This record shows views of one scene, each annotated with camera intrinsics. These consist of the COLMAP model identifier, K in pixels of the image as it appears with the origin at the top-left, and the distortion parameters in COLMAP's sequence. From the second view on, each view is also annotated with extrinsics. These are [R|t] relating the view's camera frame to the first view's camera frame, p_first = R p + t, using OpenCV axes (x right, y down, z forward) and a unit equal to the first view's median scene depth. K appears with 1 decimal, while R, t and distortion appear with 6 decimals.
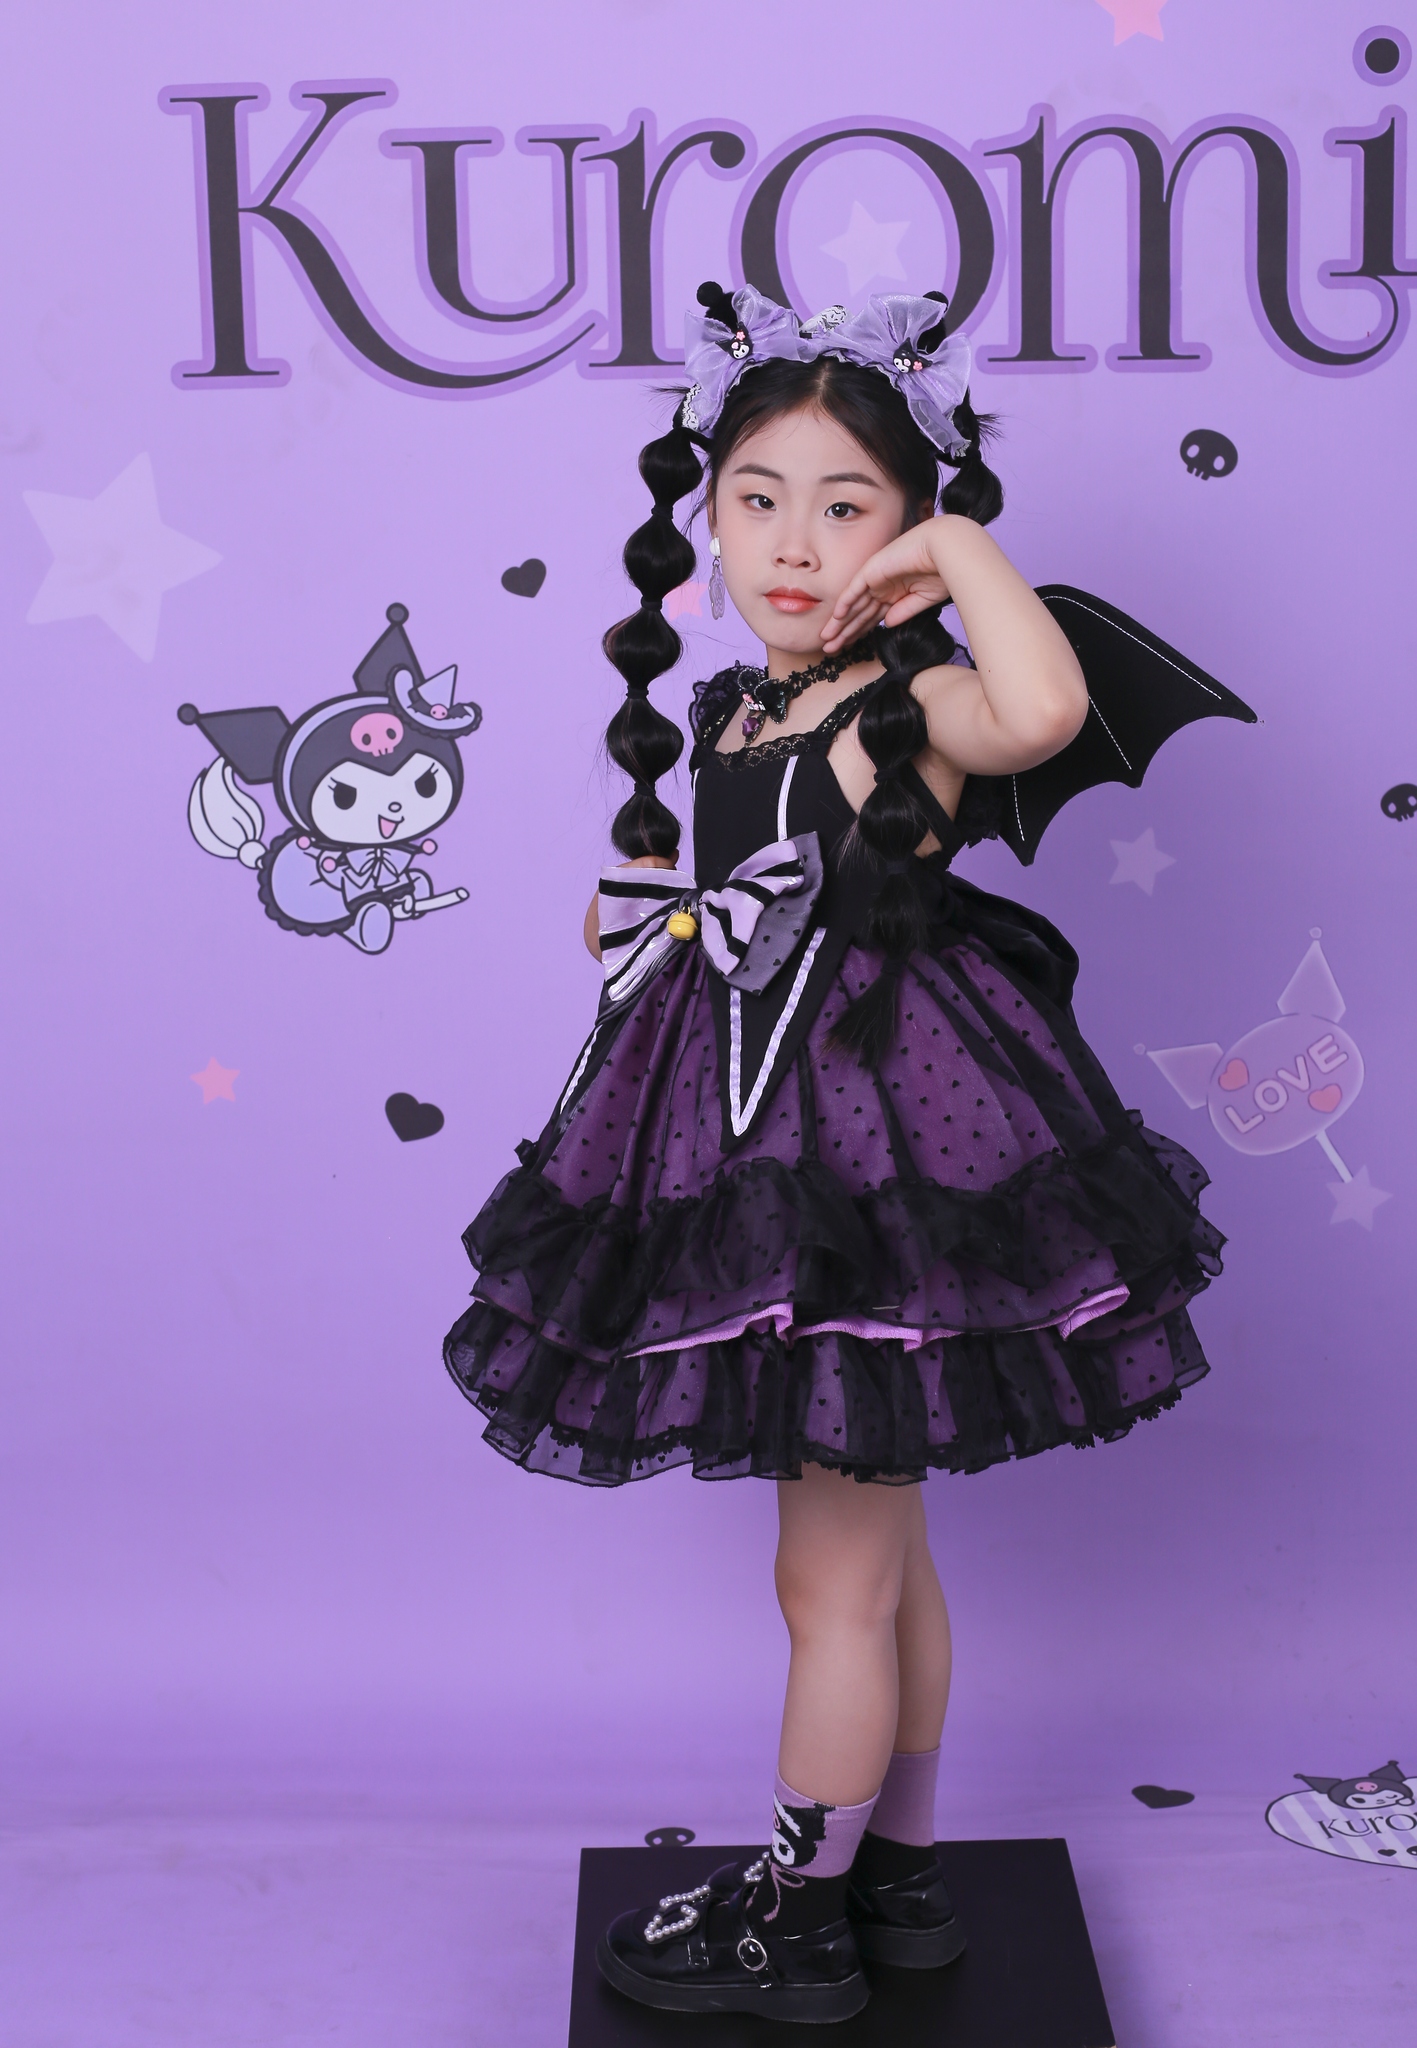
lens RADIAL K [[3020.9, 0, 703.4], [0, 3020.9, 942.0], [0, 0, 1]] dist [-0.151959, 0.091716]
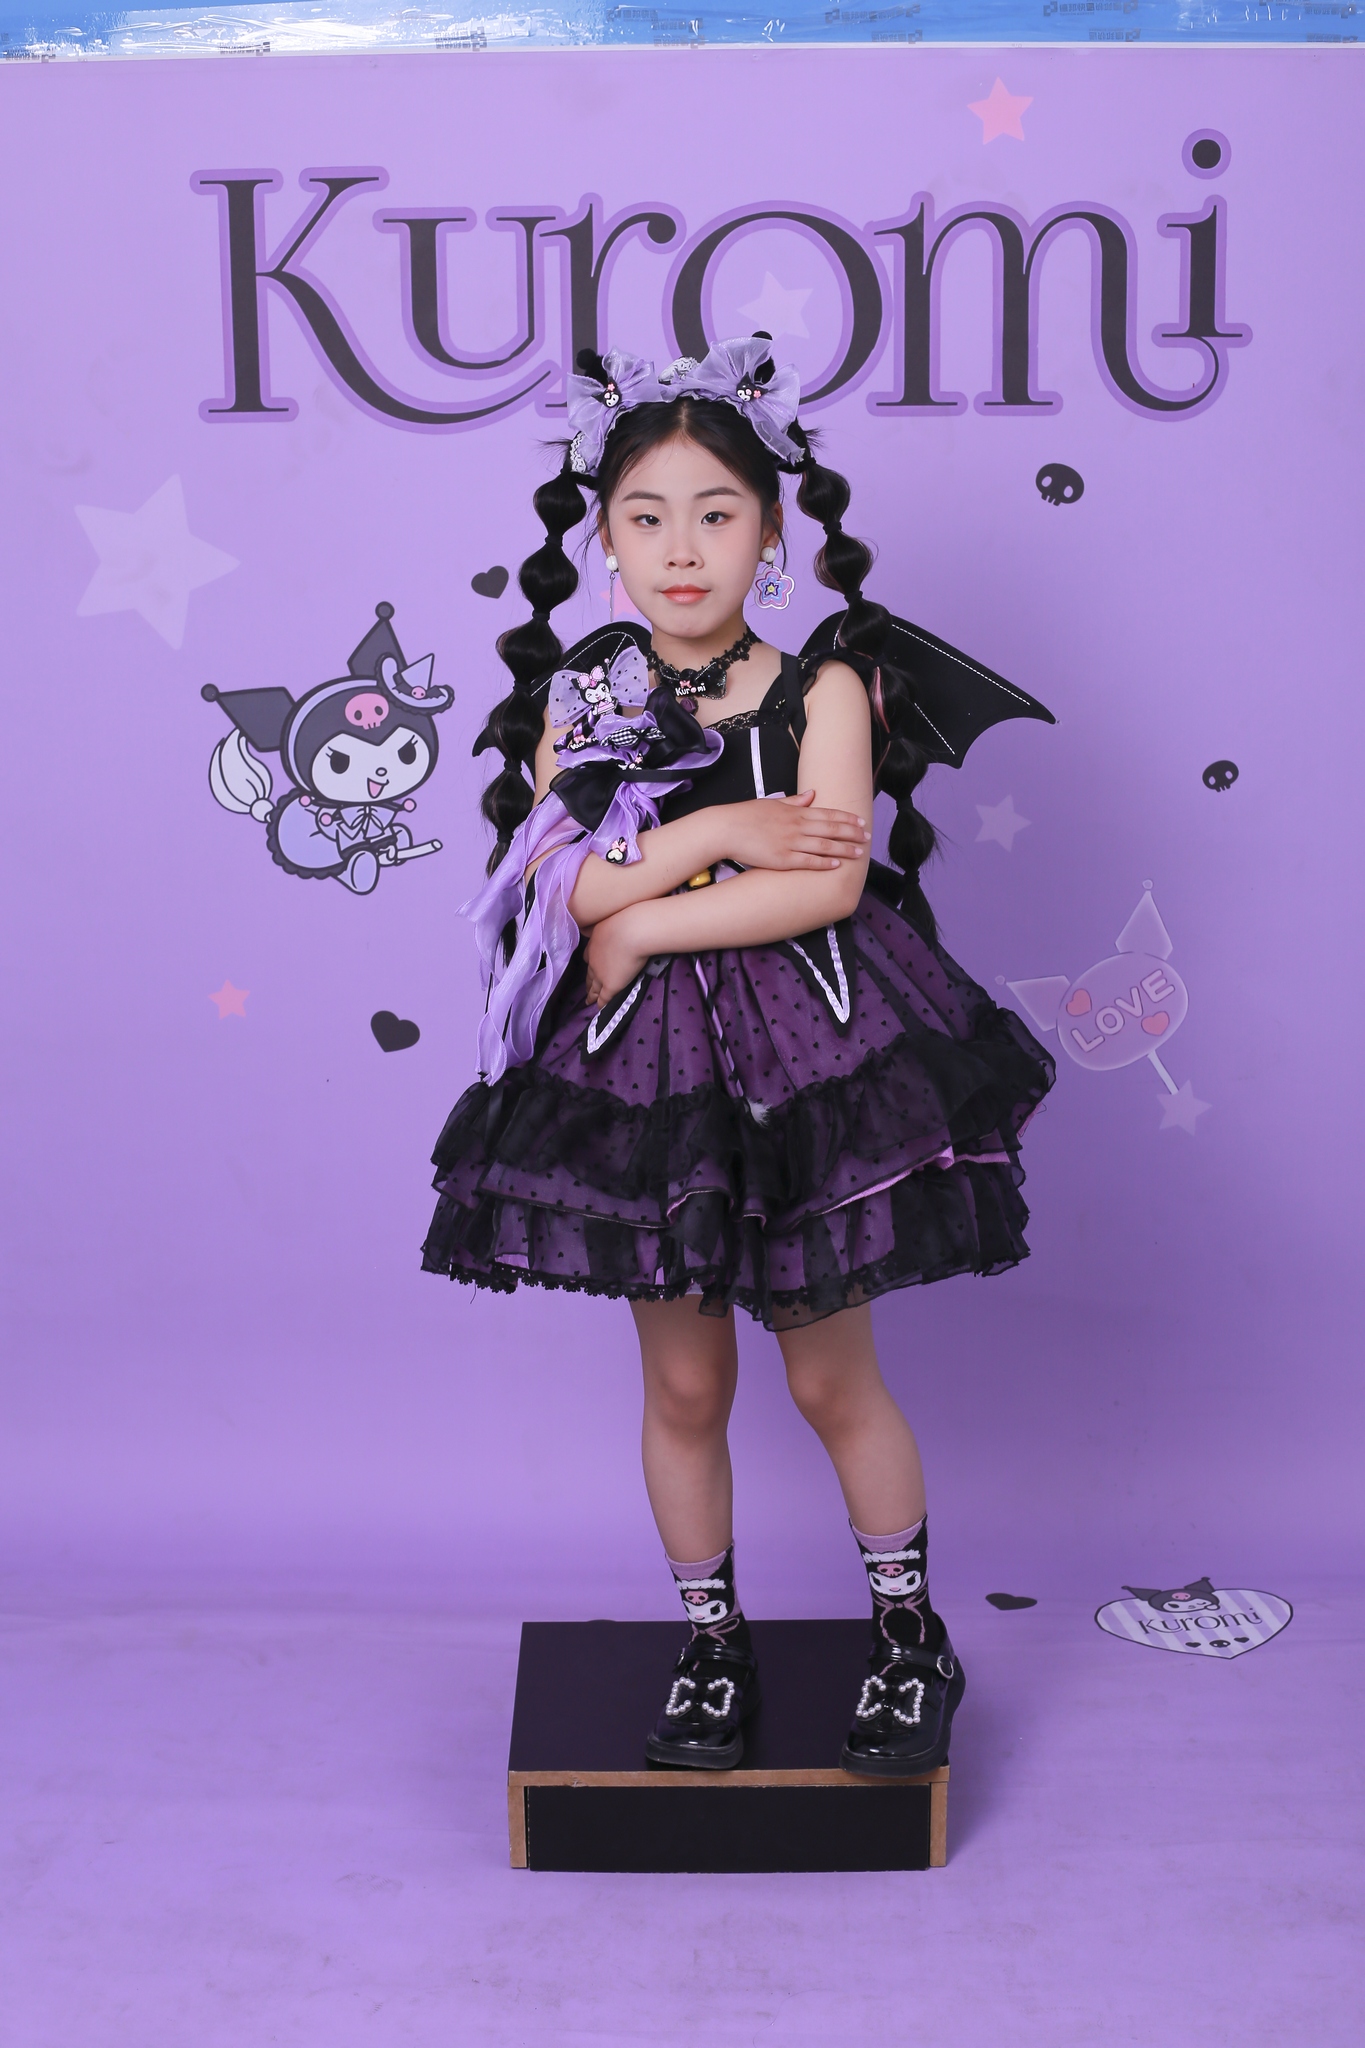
lens RADIAL K [[2870.0, 0, 677.1], [0, 2870.0, 969.6], [0, 0, 1]] dist [-0.137905, 0.027107]
pose [[0.999942, 0.010345, -0.003087, 0.020113], [-0.010320, 0.999915, 0.007979, 0.023933], [0.003169, -0.007947, 0.999963, -0.143262]]
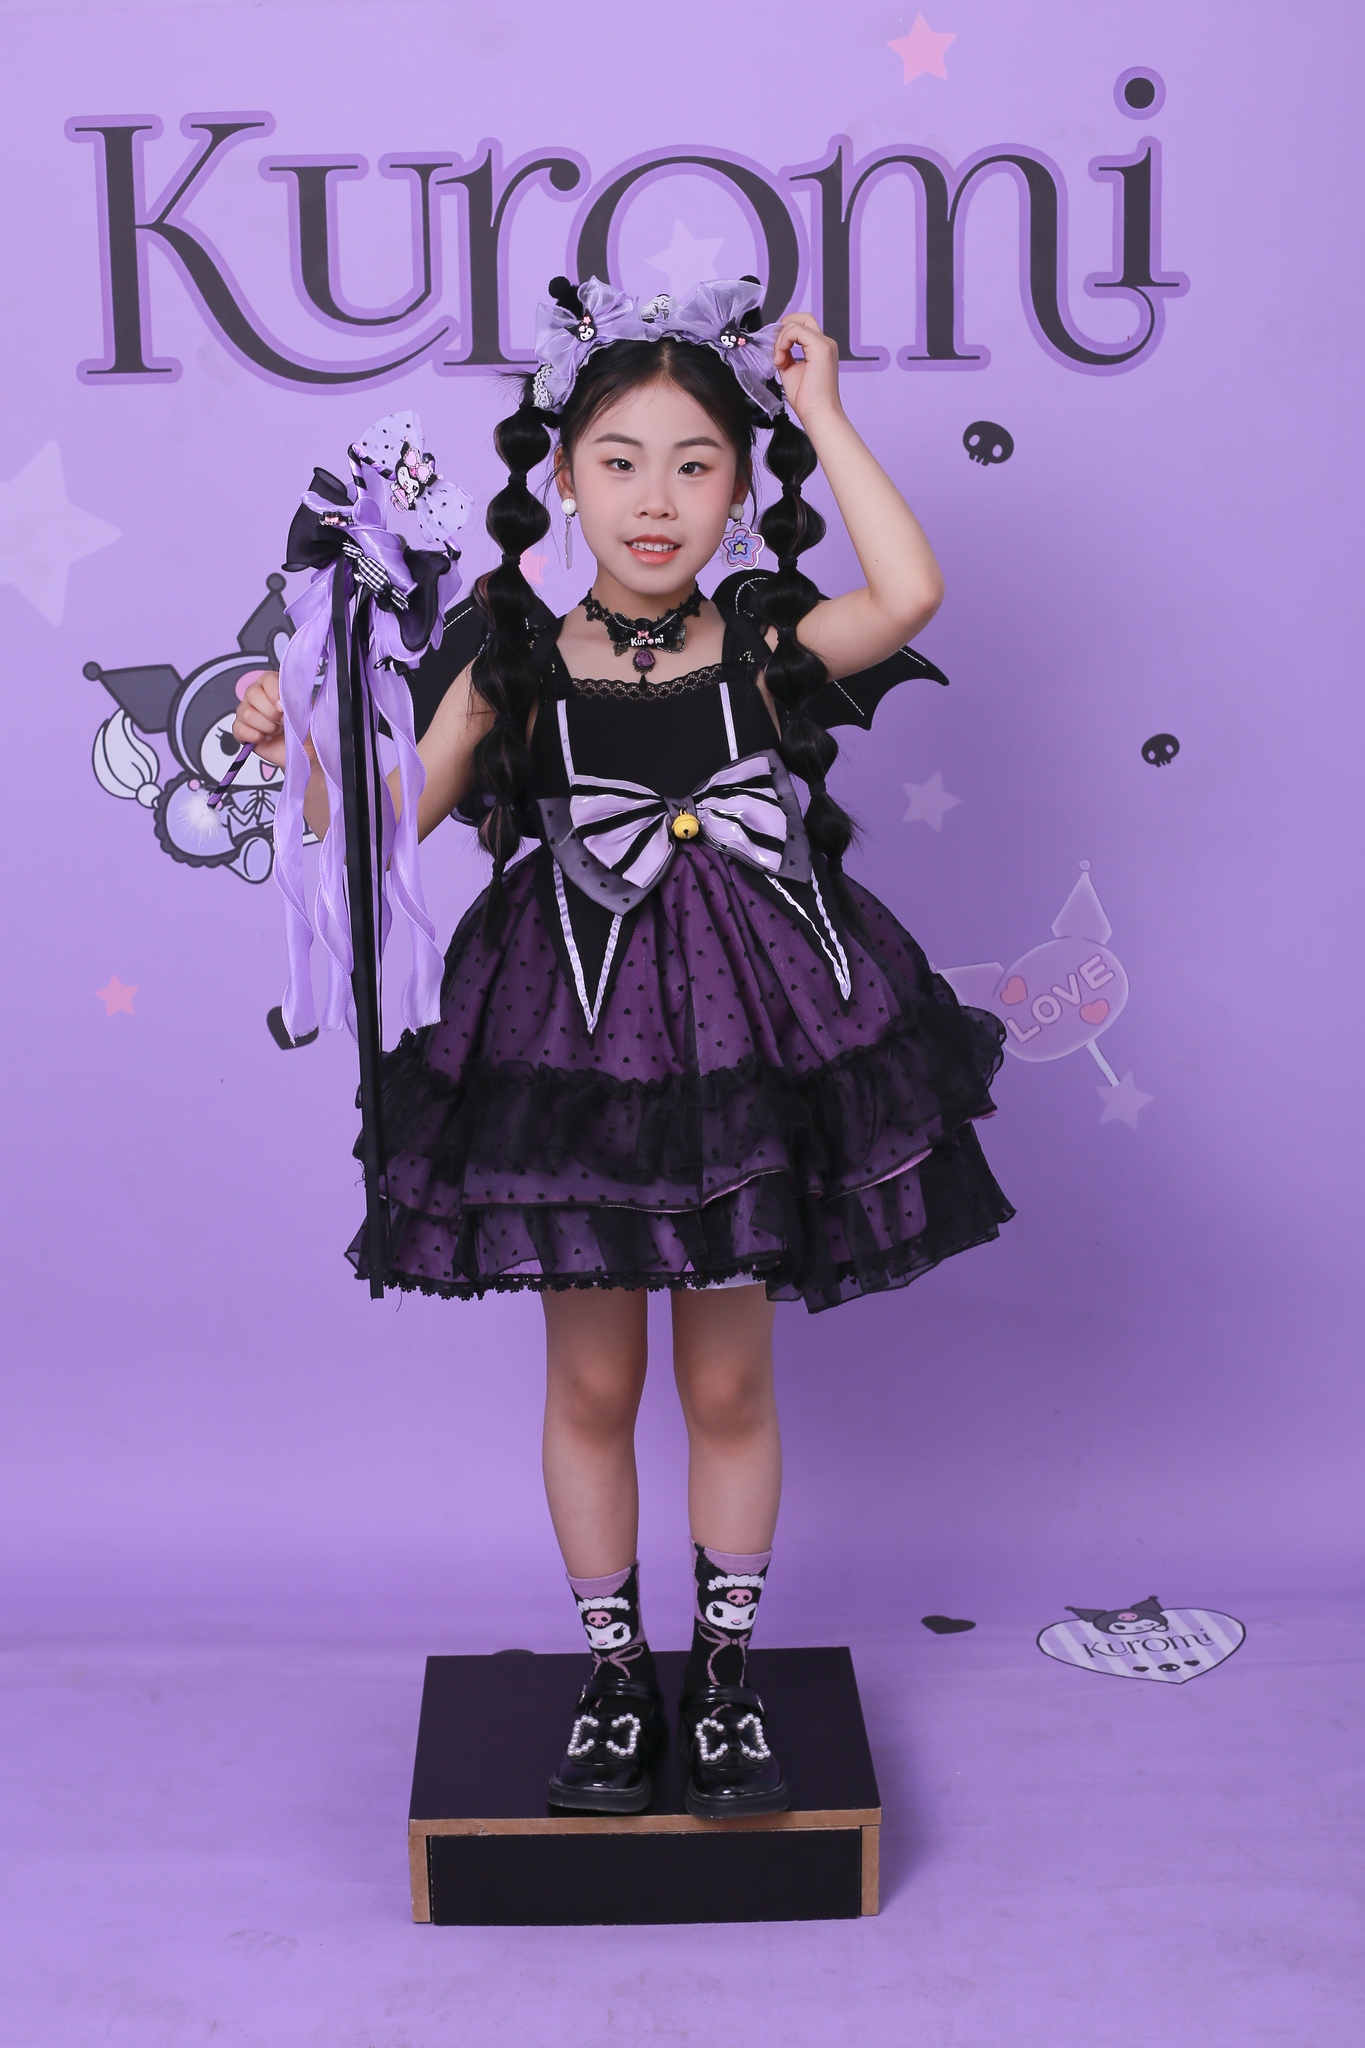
lens RADIAL K [[2869.0, 0, 674.0], [0, 2869.0, 957.3], [0, 0, 1]] dist [-0.119271, -0.057807]
pose [[0.999881, 0.001186, 0.015392, 0.032002], [-0.001267, 0.999985, 0.005273, 0.026439], [-0.015386, -0.005292, 0.999868, -0.081606]]
